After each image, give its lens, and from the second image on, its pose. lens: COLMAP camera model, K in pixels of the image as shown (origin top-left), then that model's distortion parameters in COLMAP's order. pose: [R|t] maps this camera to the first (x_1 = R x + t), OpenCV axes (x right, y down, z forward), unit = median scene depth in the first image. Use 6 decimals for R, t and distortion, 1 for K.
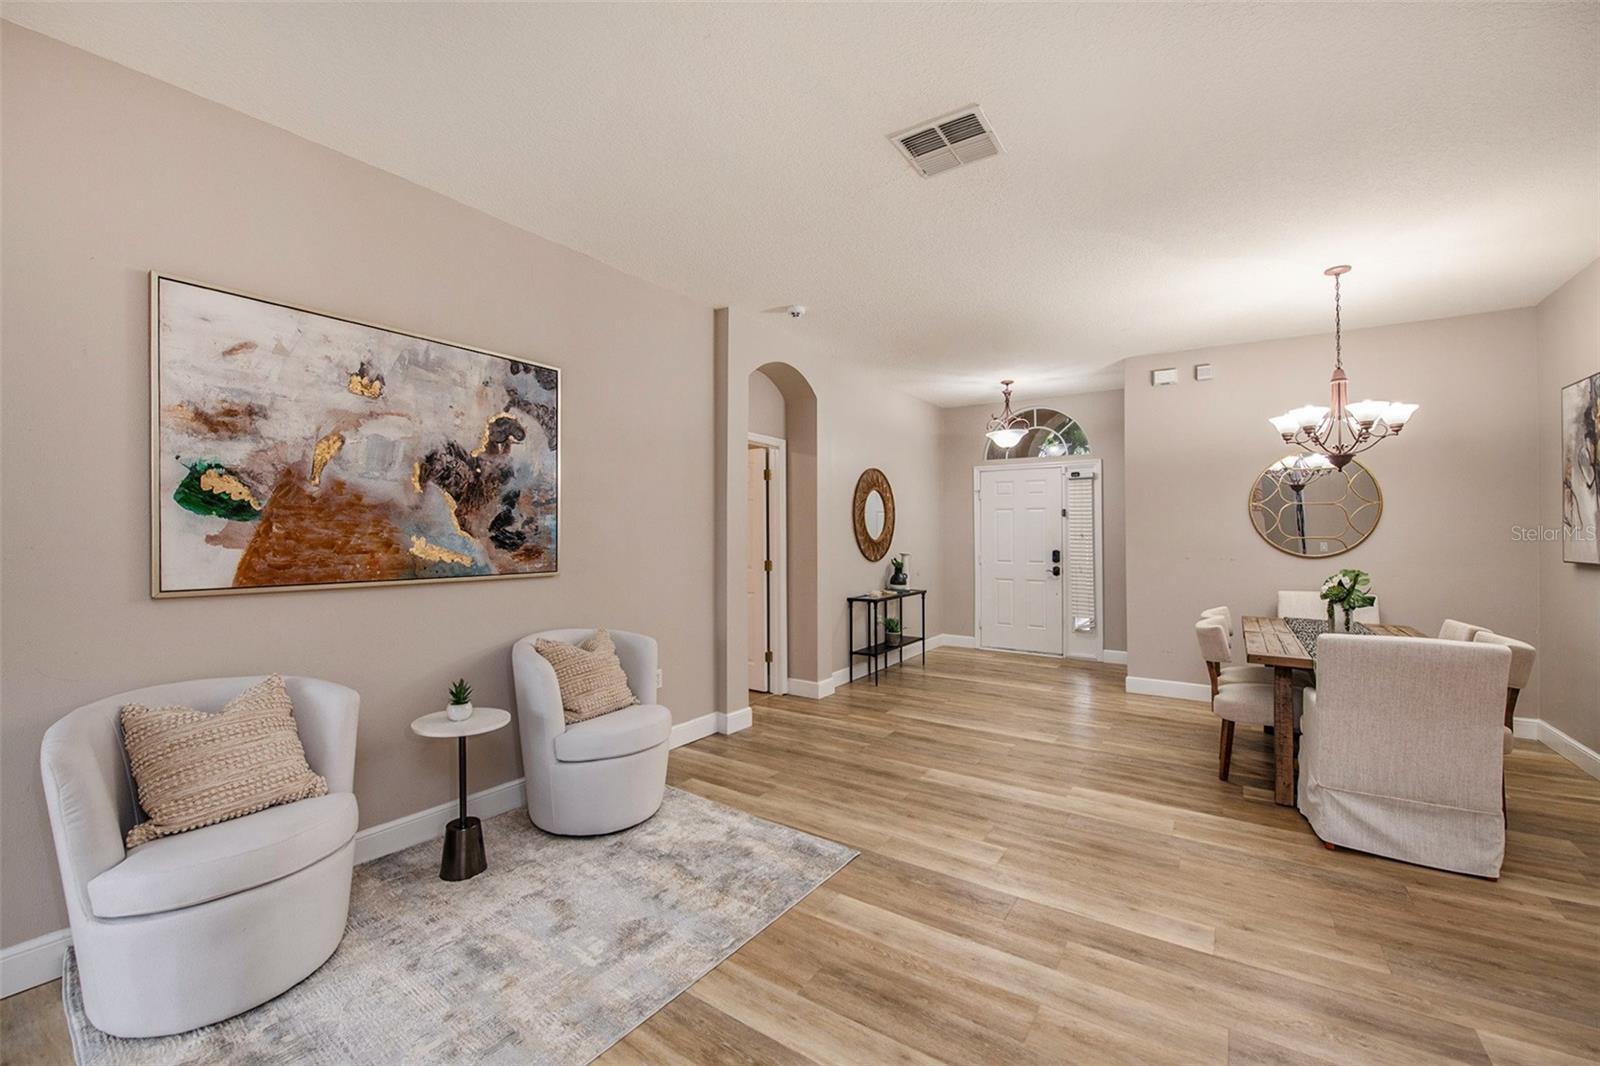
lens RADIAL K [[651.6, 0, 772.6], [0, 651.6, 545.5], [0, 0, 1]] dist [-0.016691, -0.002456]
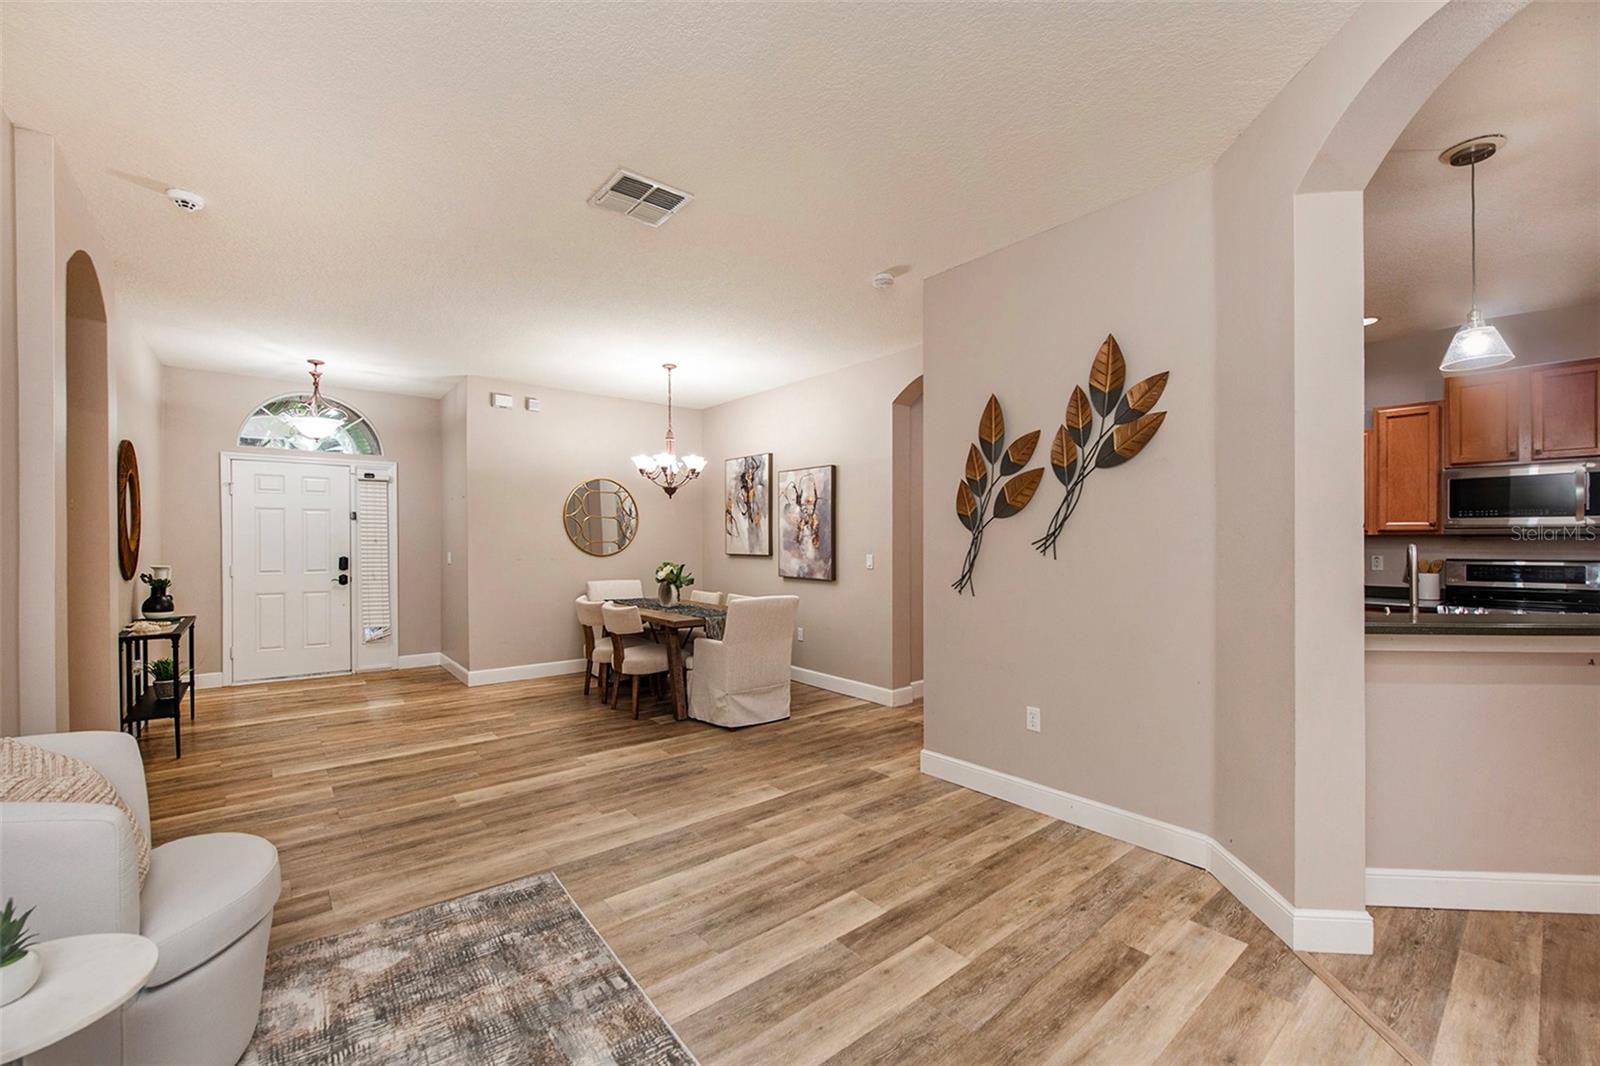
lens RADIAL K [[651.6, 0, 797.1], [0, 651.6, 535.4], [0, 0, 1]] dist [-0.016691, -0.002456]
pose [[0.261882, 0.007341, 0.965072, -0.551528], [0.016536, 0.999790, -0.012092, -0.002250], [-0.964958, 0.019125, 0.261706, 0.315455]]
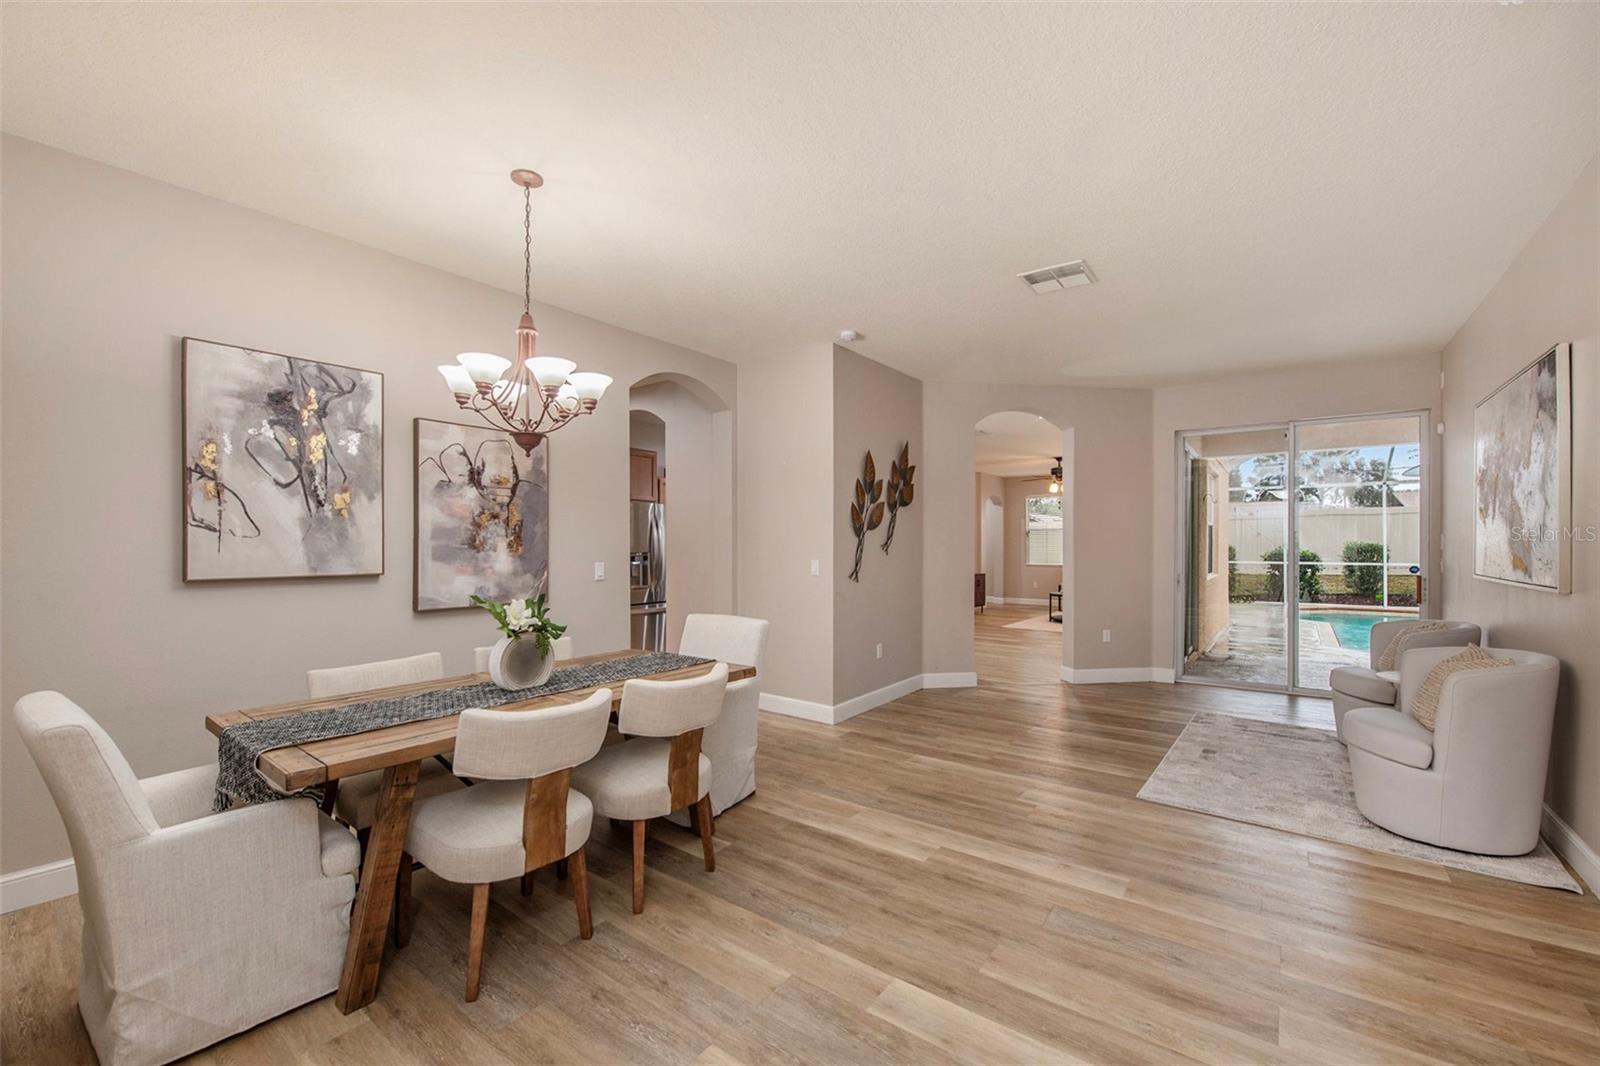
lens RADIAL K [[651.6, 0, 788.1], [0, 651.6, 533.3], [0, 0, 1]] dist [-0.016691, -0.002456]
pose [[-0.999389, 0.002041, 0.034903, 0.605661], [0.002012, 0.999998, -0.000870, -0.026628], [-0.034904, -0.000799, -0.999390, 1.808514]]
